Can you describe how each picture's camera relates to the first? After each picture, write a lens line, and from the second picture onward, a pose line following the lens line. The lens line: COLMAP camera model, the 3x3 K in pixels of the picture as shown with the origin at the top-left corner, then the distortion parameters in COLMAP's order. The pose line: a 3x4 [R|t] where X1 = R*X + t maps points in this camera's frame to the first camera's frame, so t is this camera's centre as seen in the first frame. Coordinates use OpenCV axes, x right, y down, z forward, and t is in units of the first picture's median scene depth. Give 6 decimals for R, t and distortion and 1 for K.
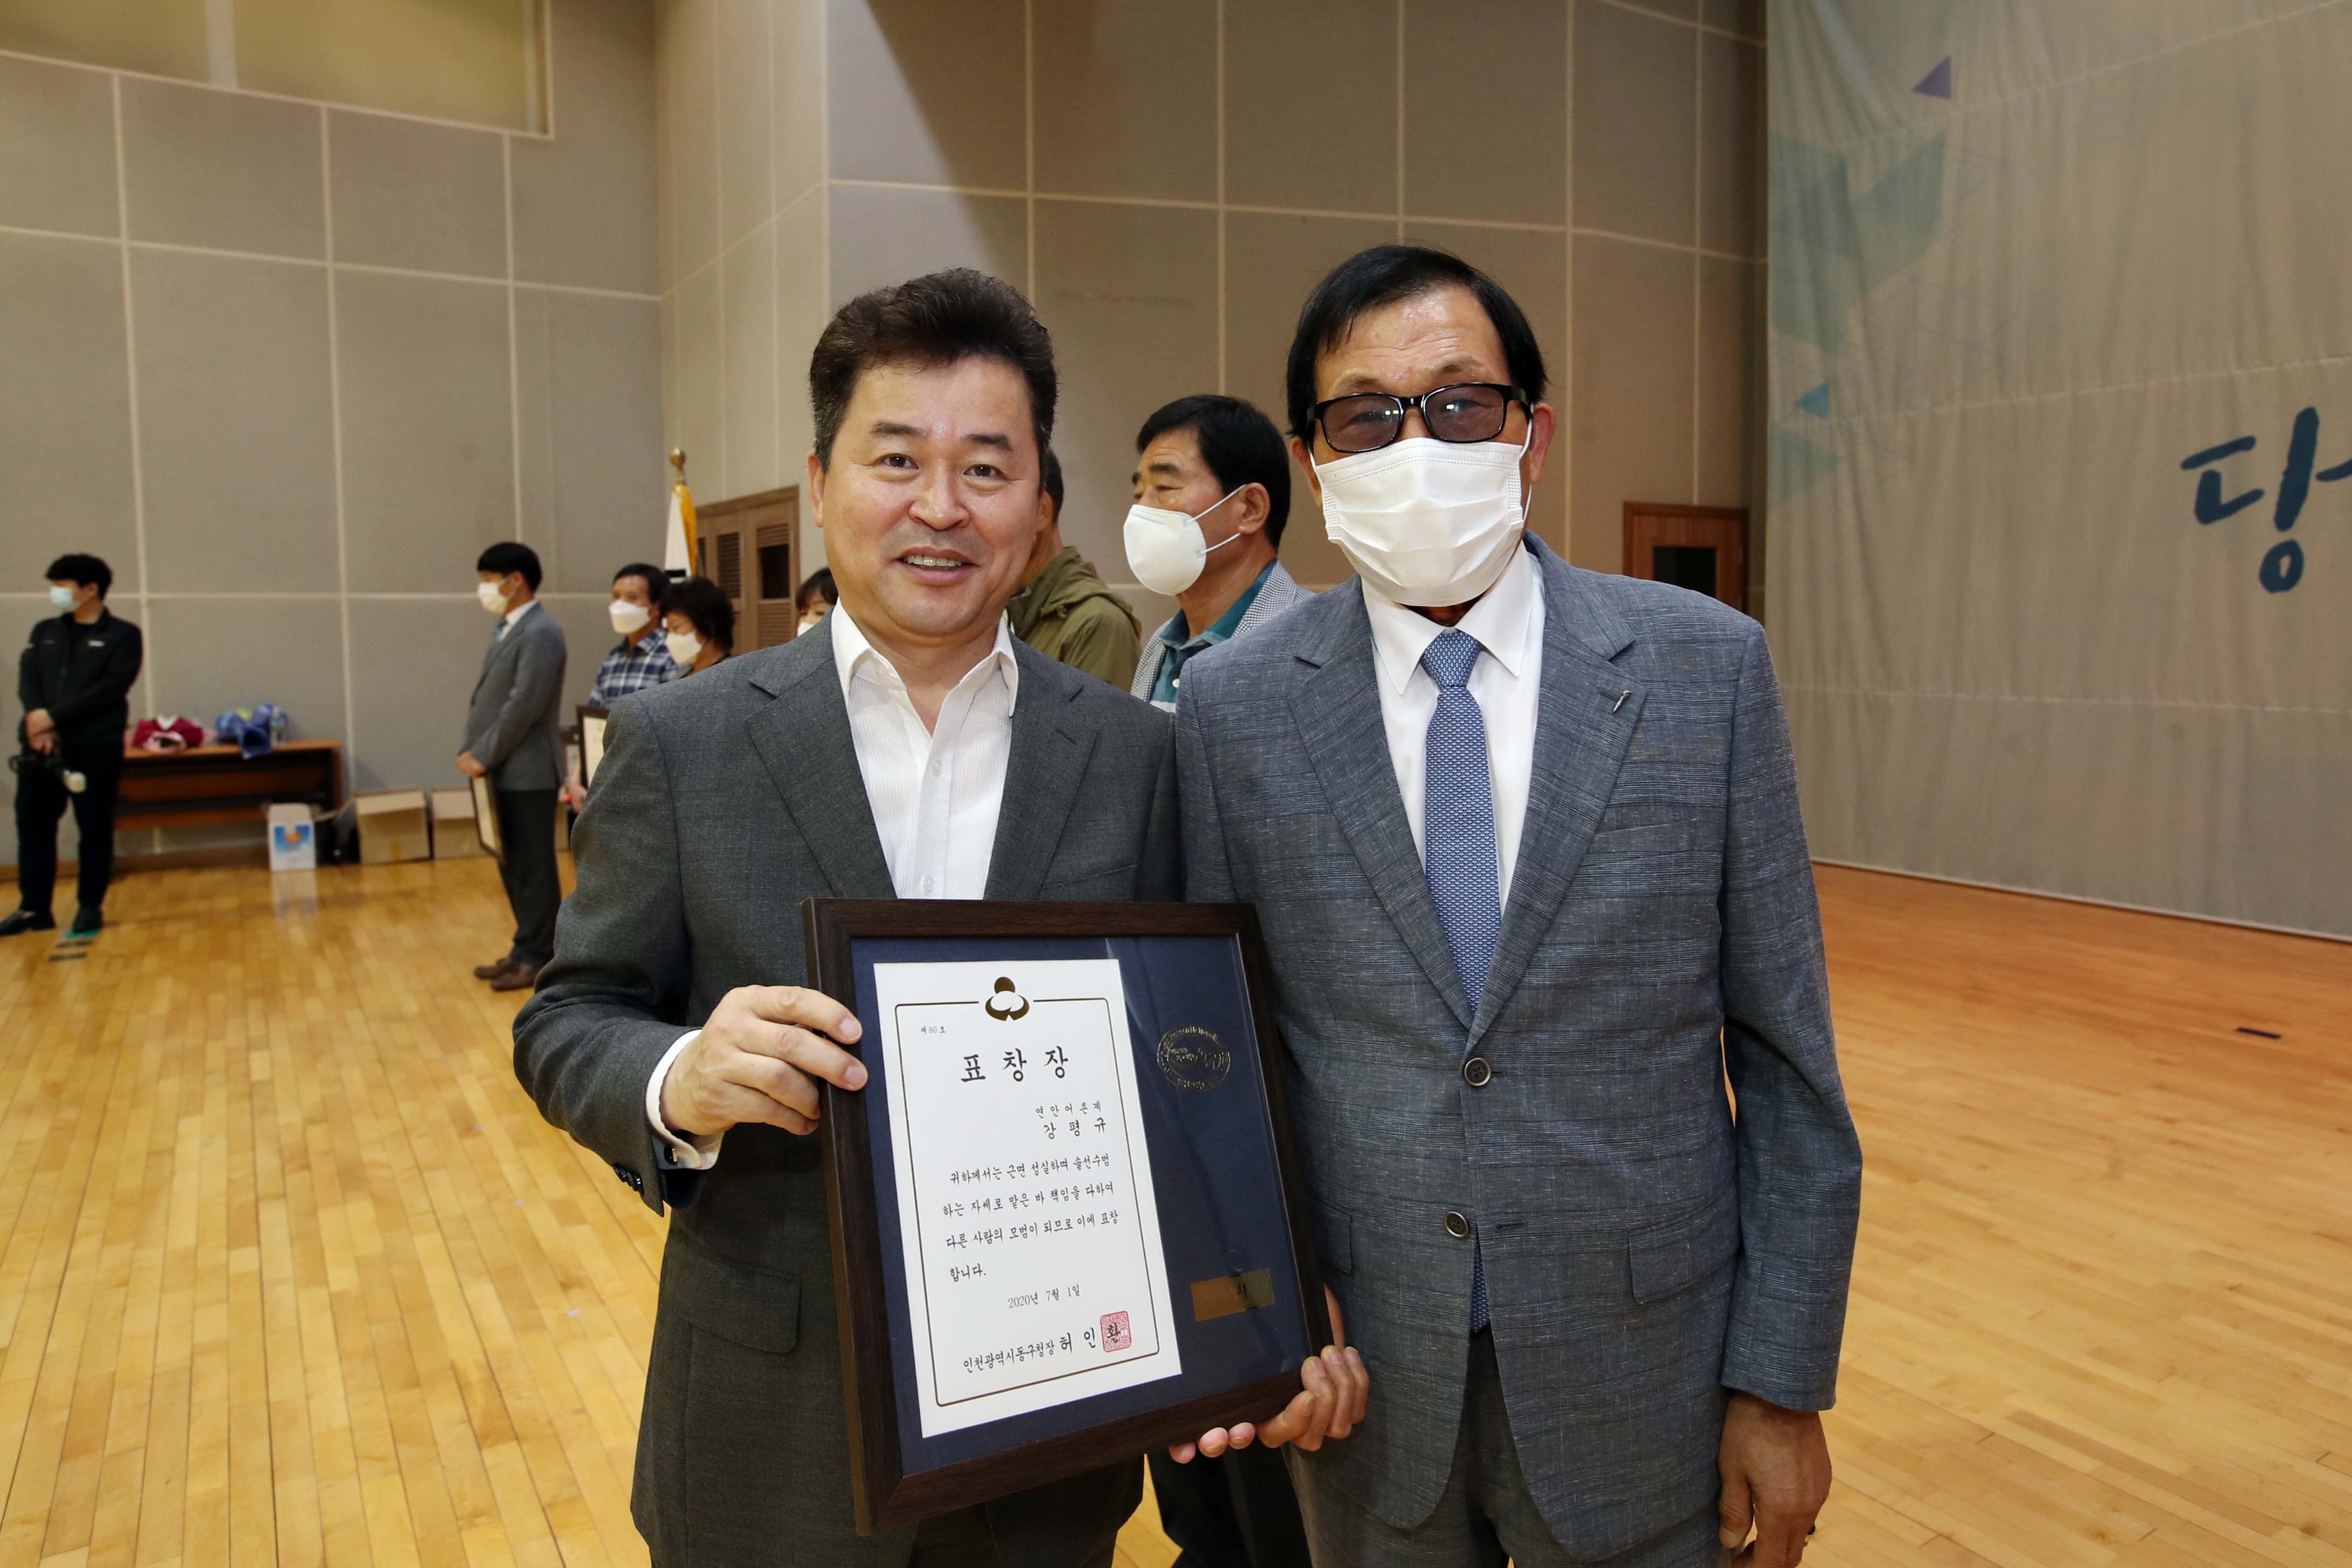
lens RADIAL K [[1519.4, 0, 1213.4], [0, 1519.4, 716.8], [0, 0, 1]] dist [-0.031042, 0.028918]
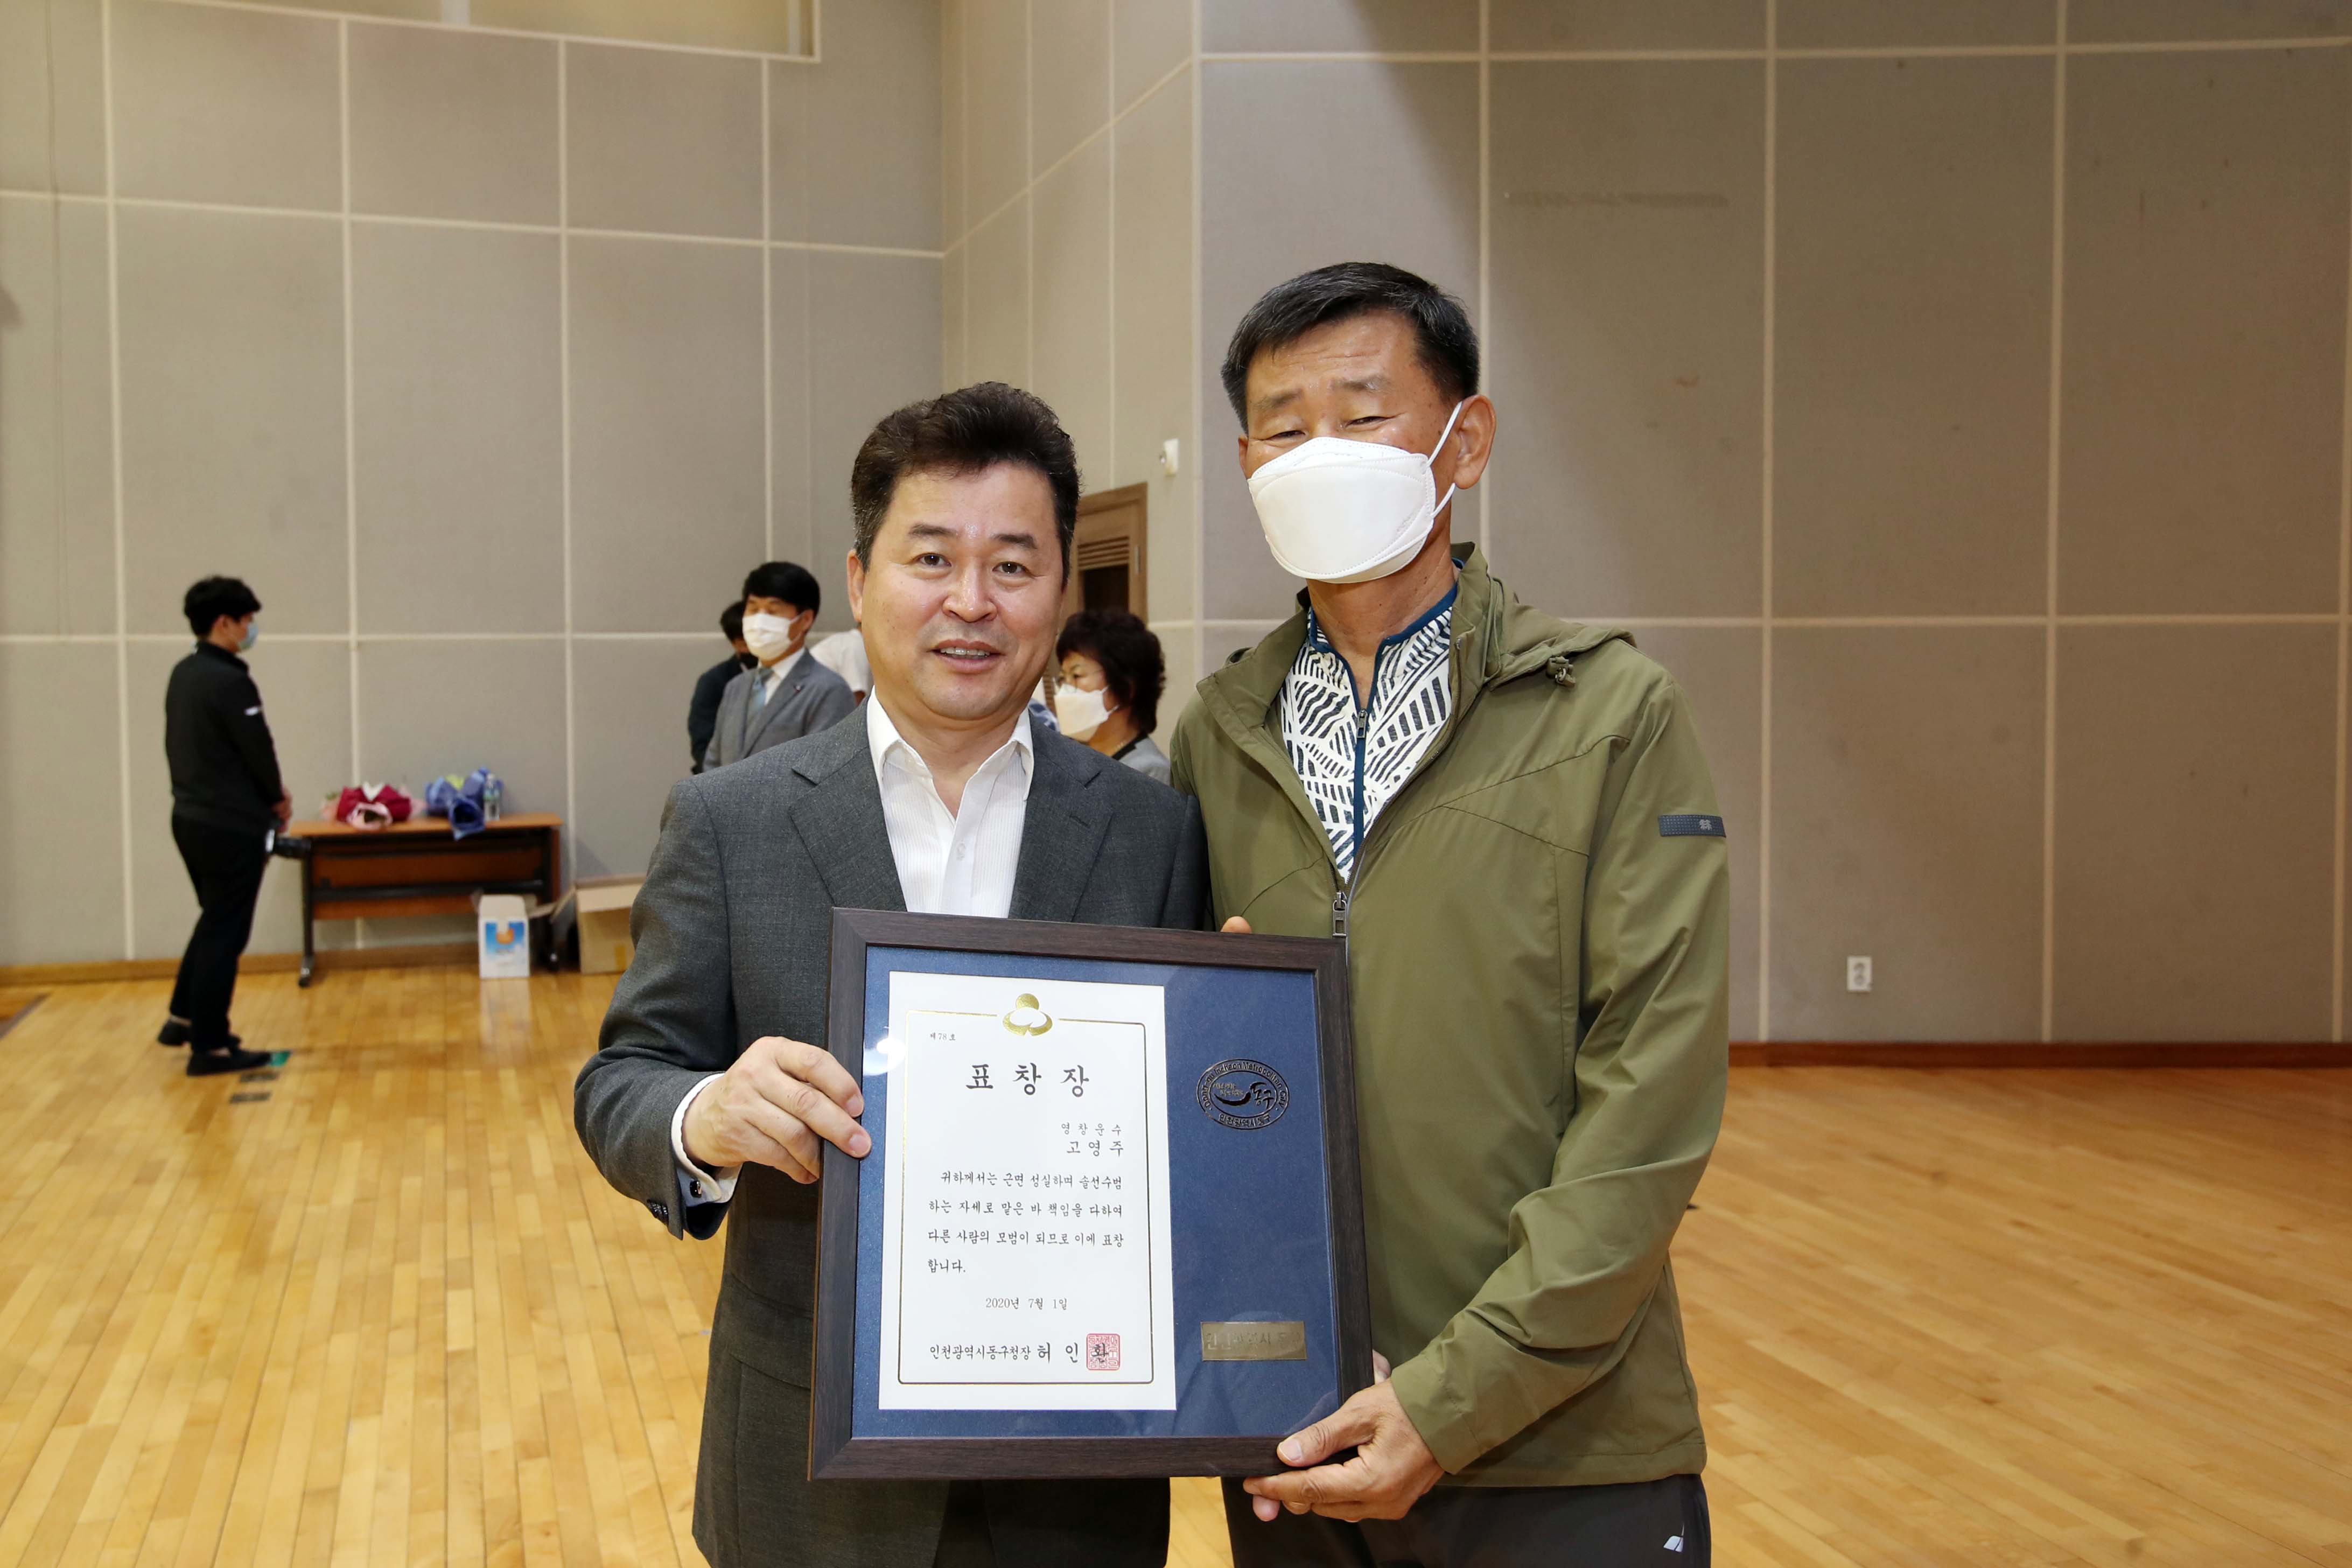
lens RADIAL K [[1746.1, 0, 1015.4], [0, 1746.1, 713.9], [0, 0, 1]] dist [-0.028360, 0.046620]
pose [[0.965554, 0.008000, -0.260079, -0.109863], [-0.016216, 0.999434, -0.029461, -0.016462], [0.259696, 0.032664, 0.965138, 0.174132]]
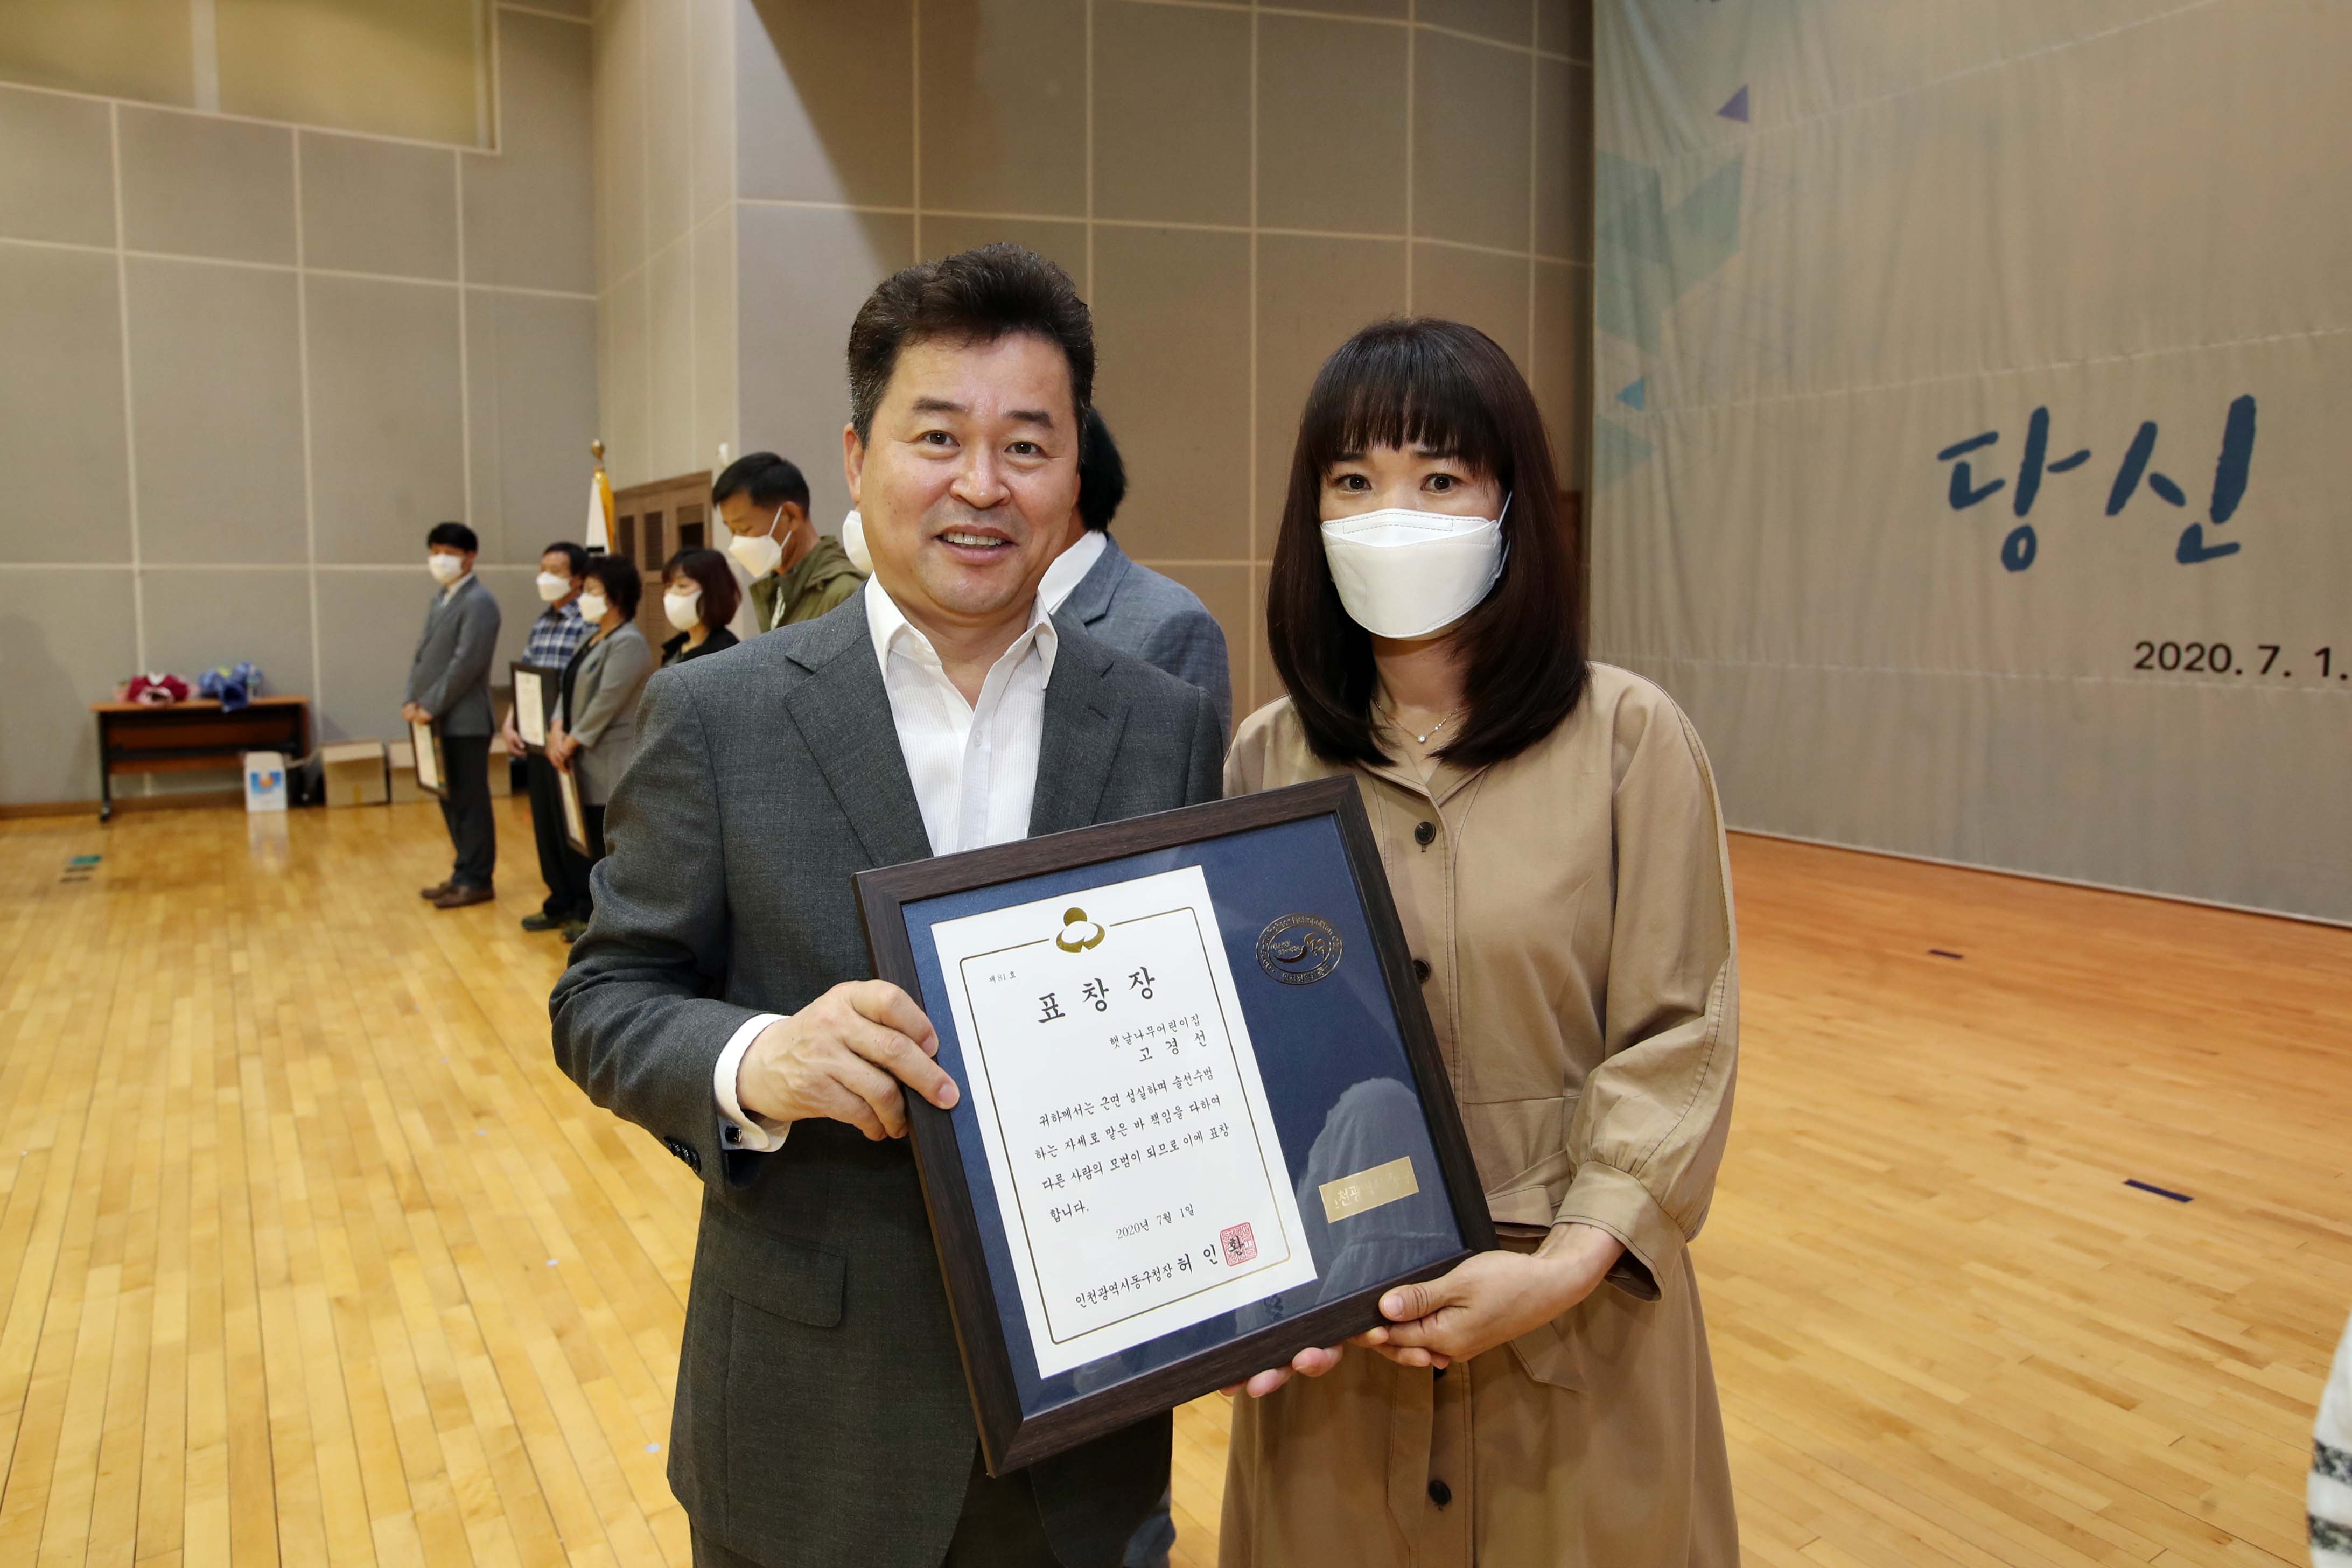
lens RADIAL K [[1499.1, 0, 1133.2], [0, 1499.1, 699.1], [0, 0, 1]] dist [-0.036640, 0.031967]
pose [[0.999771, 0.005823, -0.020579, 0.059544], [-0.005653, 0.999950, 0.008286, 0.005611], [0.020626, -0.008168, 0.999754, -0.096586]]
